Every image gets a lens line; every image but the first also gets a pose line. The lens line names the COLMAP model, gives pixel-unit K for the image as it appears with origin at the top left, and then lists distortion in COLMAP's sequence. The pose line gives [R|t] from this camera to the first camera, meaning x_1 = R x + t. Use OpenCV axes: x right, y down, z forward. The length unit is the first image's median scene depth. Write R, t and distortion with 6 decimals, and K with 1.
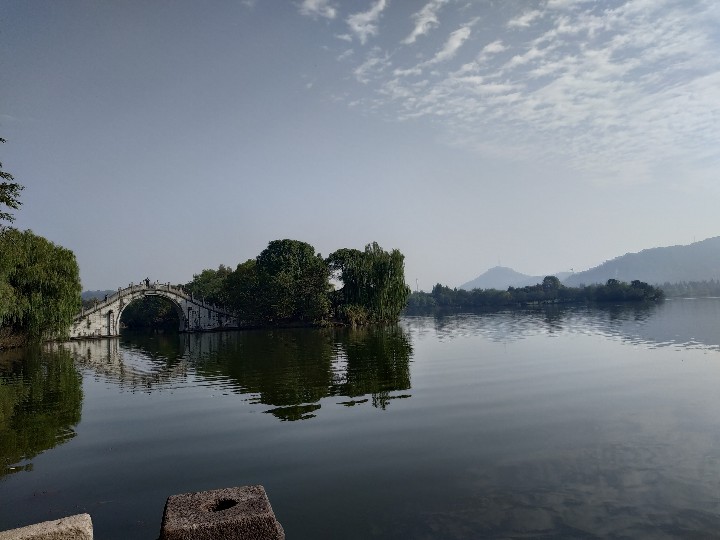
lens RADIAL K [[499.1, 0, 360.2], [0, 499.1, 263.3], [0, 0, 1]] dist [0.003195, 0.001056]
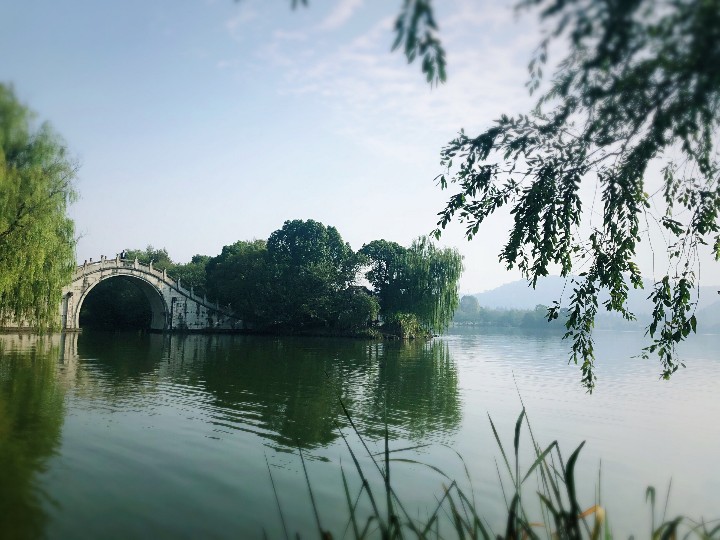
lens RADIAL K [[593.0, 0, 359.4], [0, 593.0, 275.8], [0, 0, 1]] dist [0.001638, -0.002460]
pose [[0.965170, 0.095976, 0.243384, -0.292196], [-0.099848, 0.994996, 0.003595, 0.026459], [-0.241821, -0.027771, 0.969923, 0.101197]]
